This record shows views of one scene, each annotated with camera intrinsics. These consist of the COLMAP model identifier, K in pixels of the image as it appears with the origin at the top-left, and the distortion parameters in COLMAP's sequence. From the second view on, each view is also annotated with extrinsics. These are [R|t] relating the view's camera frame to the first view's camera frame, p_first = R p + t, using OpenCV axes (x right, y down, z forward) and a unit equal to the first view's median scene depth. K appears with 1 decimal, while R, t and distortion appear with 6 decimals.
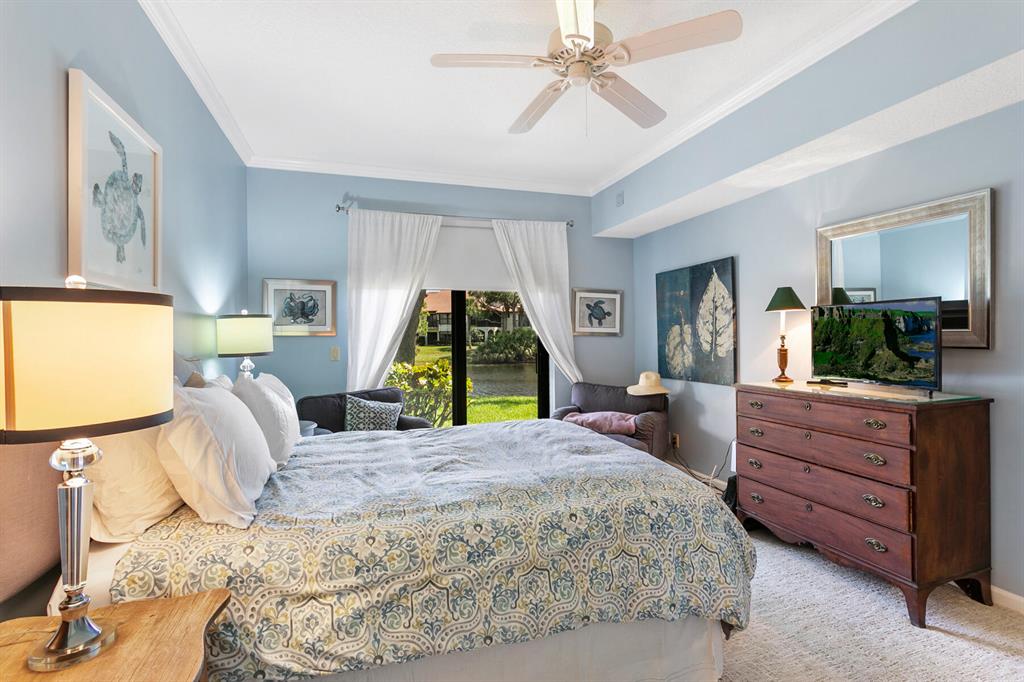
lens RADIAL K [[475.9, 0, 512.0], [0, 475.9, 341.0], [0, 0, 1]] dist [-0.002204, -0.000460]
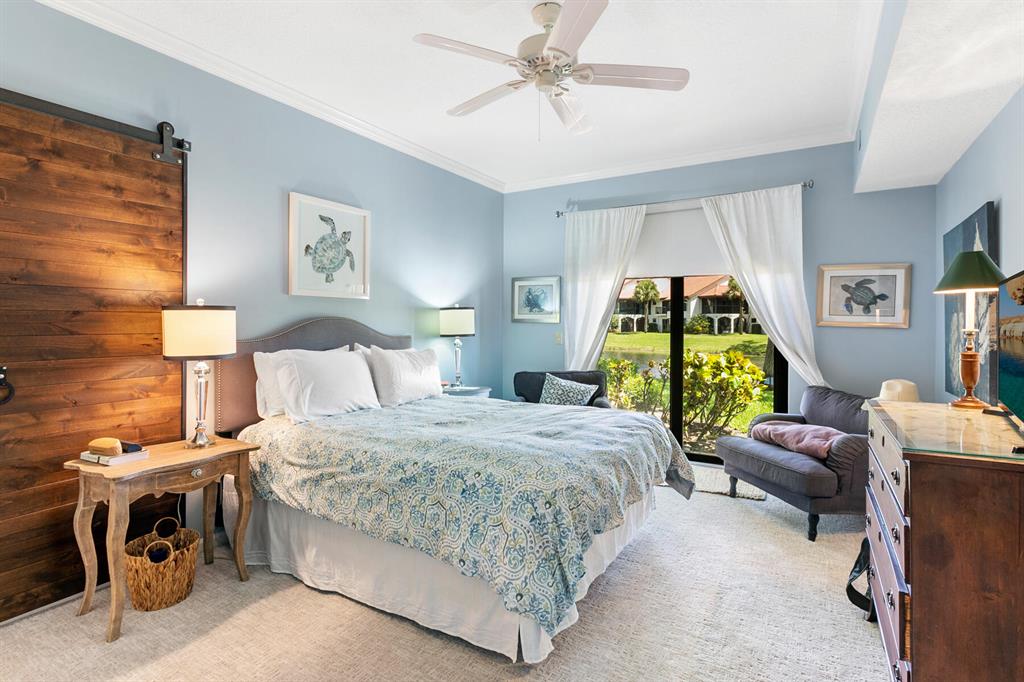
lens RADIAL K [[495.5, 0, 513.3], [0, 495.5, 324.6], [0, 0, 1]] dist [-0.001123, 0.000142]
pose [[0.668477, 0.014758, -0.743586, 0.513627], [-0.018753, 0.999820, 0.002985, -0.009217], [0.743496, 0.011949, 0.668634, 0.110760]]
